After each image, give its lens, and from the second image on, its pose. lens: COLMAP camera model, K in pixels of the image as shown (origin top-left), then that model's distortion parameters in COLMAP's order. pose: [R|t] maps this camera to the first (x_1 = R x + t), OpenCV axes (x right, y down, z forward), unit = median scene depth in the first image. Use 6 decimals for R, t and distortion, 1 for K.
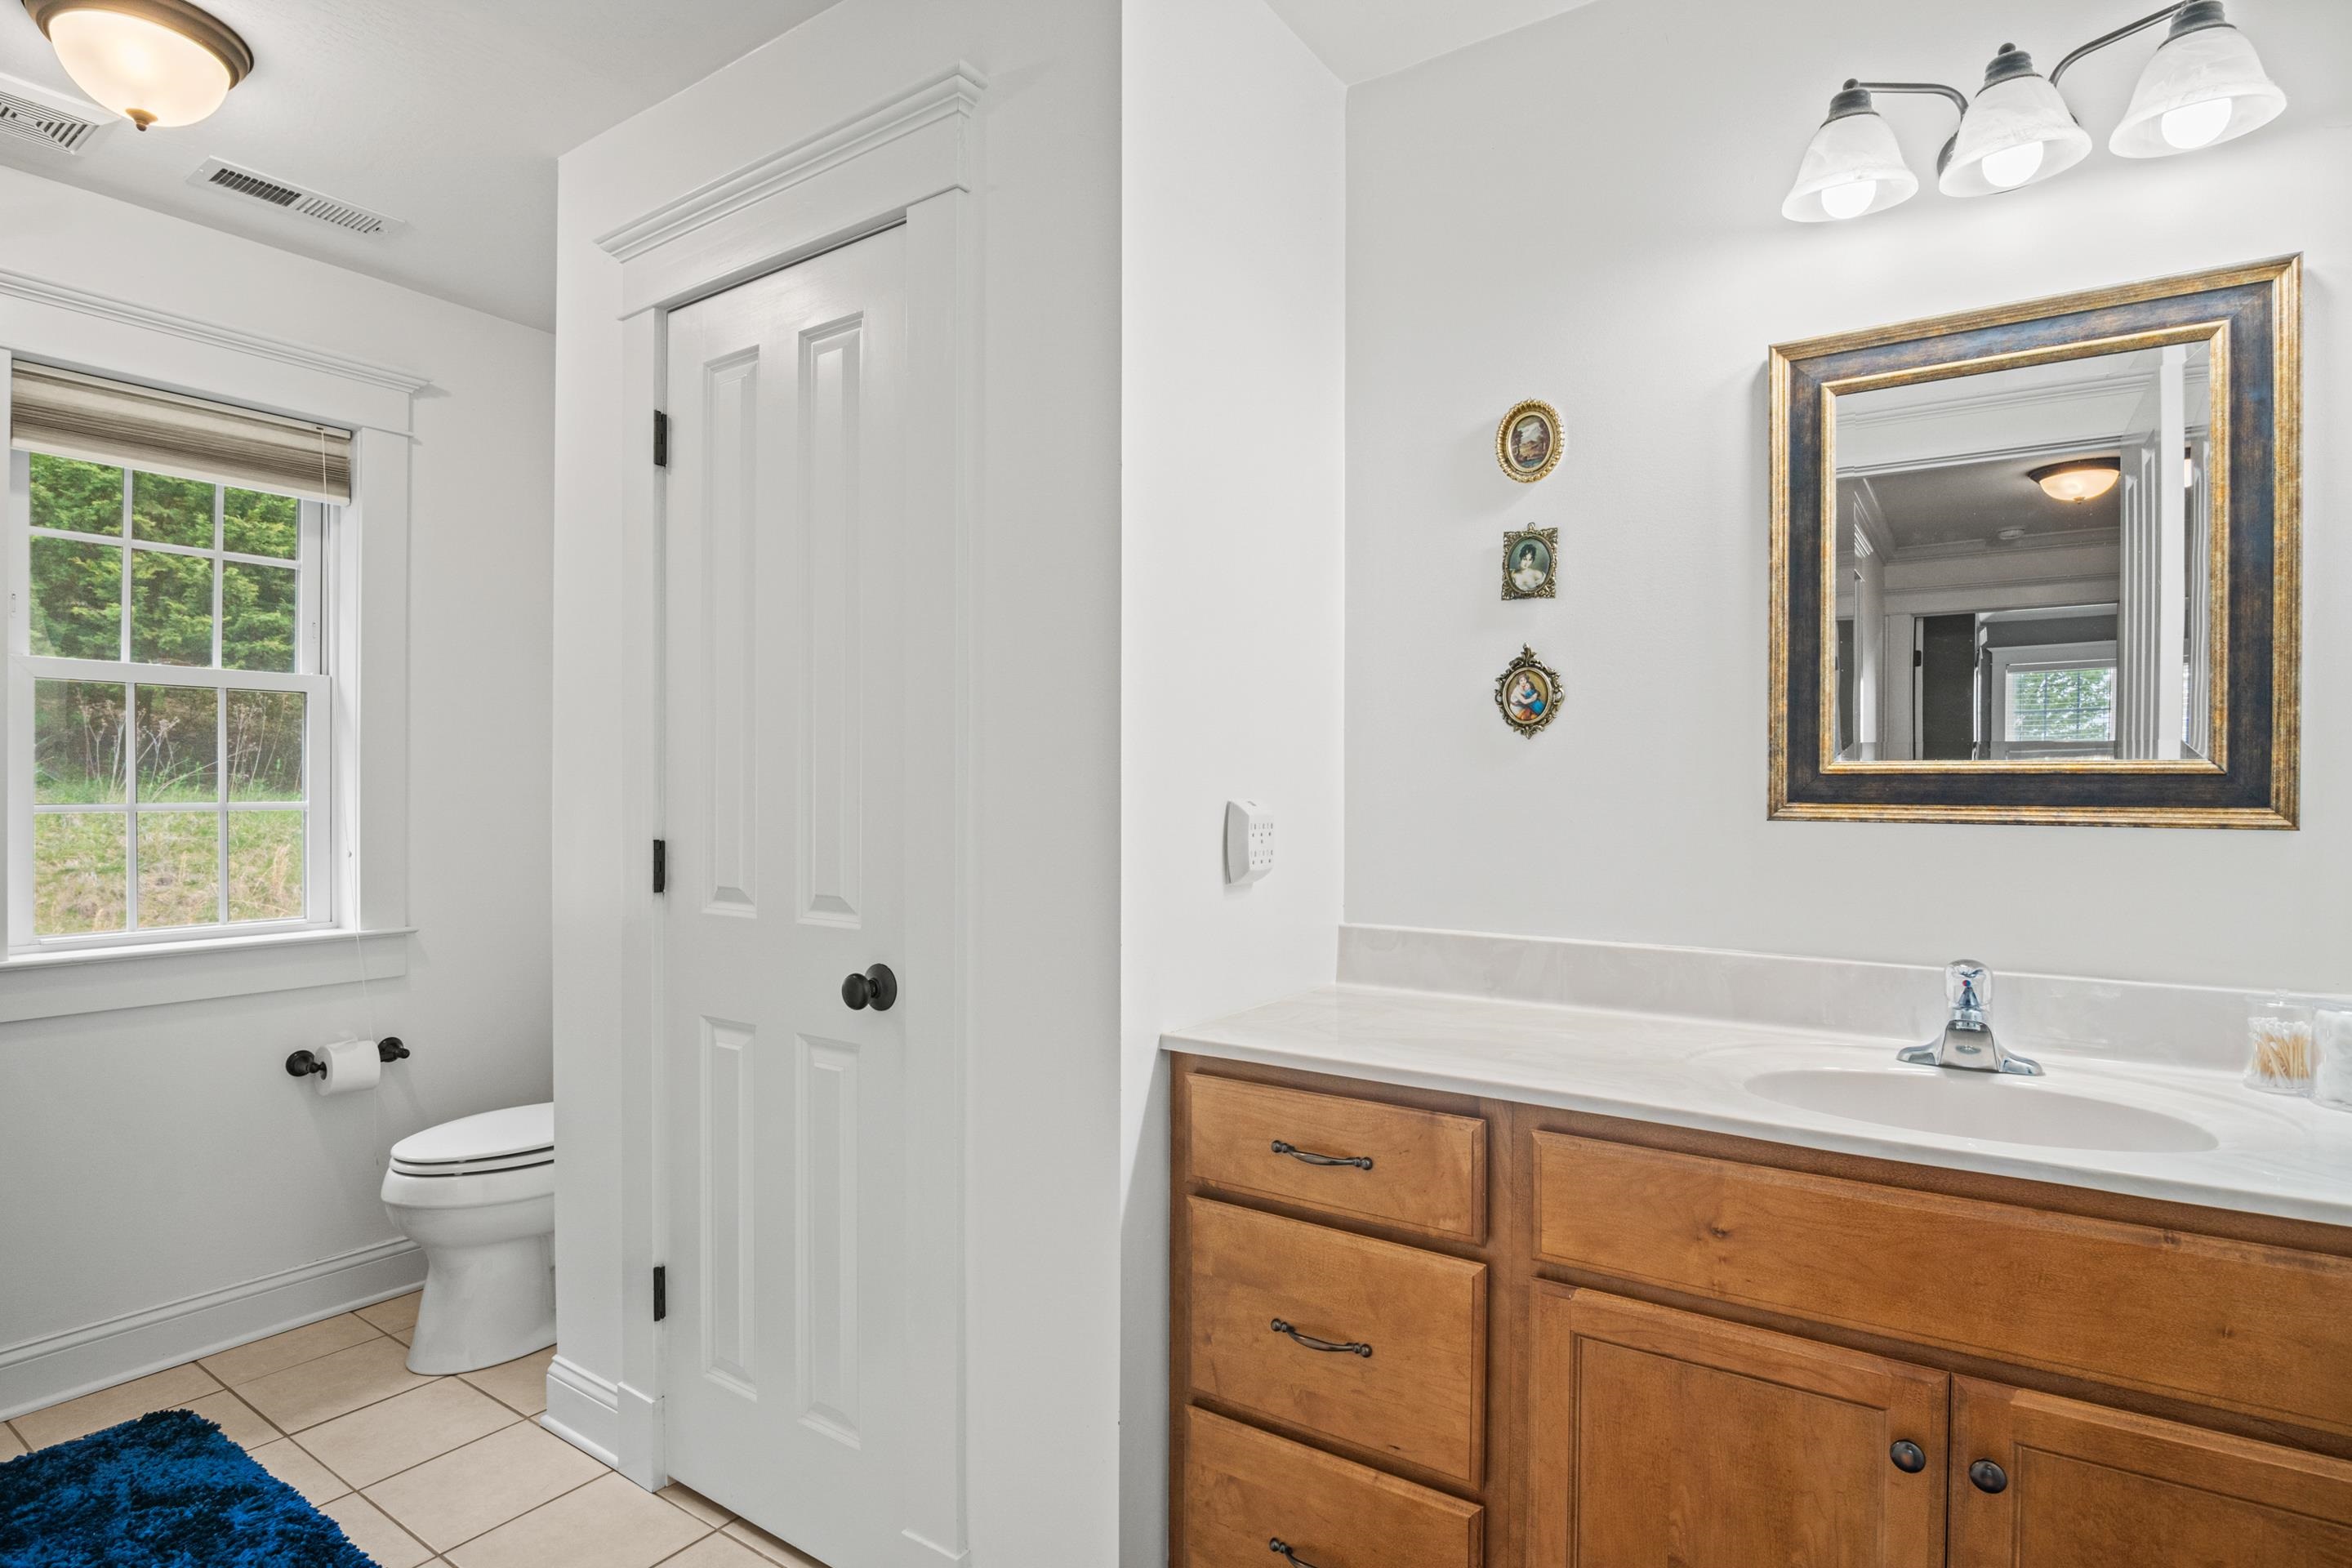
lens RADIAL K [[1280.4, 0, 1174.3], [0, 1280.4, 803.5], [0, 0, 1]] dist [-0.017129, -0.000053]
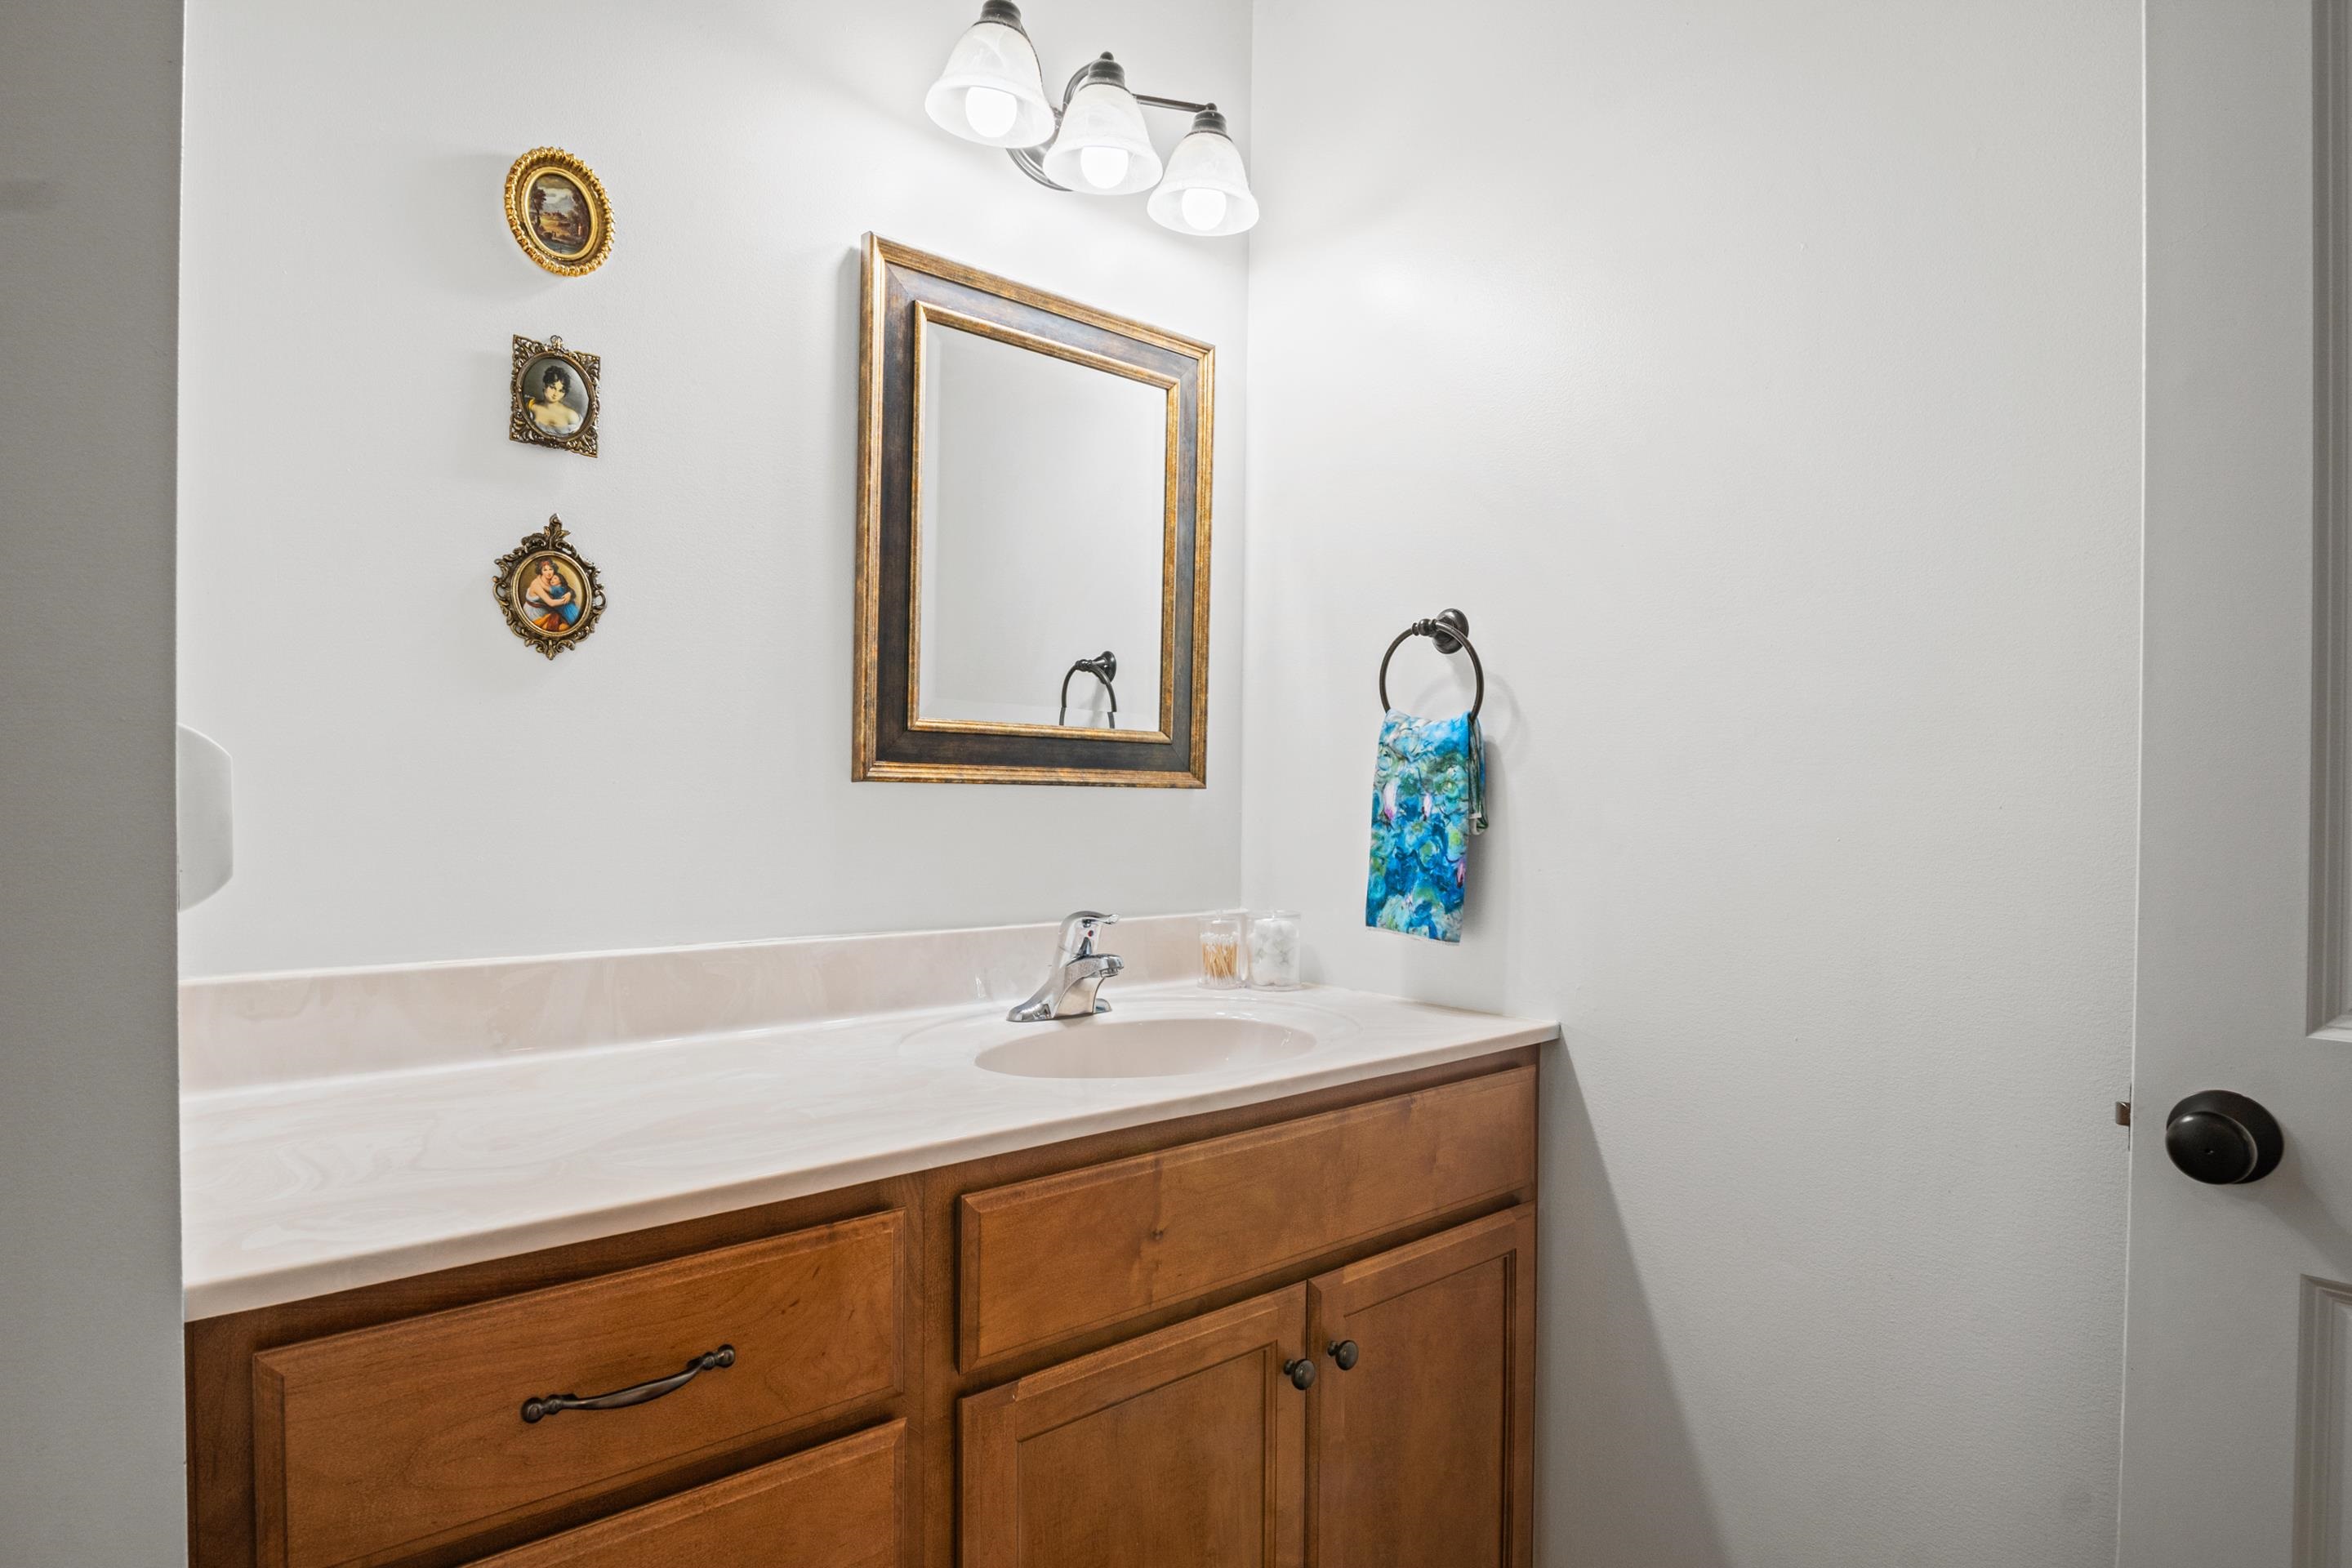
lens RADIAL K [[1227.4, 0, 1174.2], [0, 1227.4, 820.4], [0, 0, 1]] dist [0.003587, -0.025086]
pose [[0.253079, -0.016915, 0.967298, -0.301196], [0.005158, 0.999857, 0.016135, 0.028631], [-0.967432, 0.000906, 0.253130, 0.604227]]
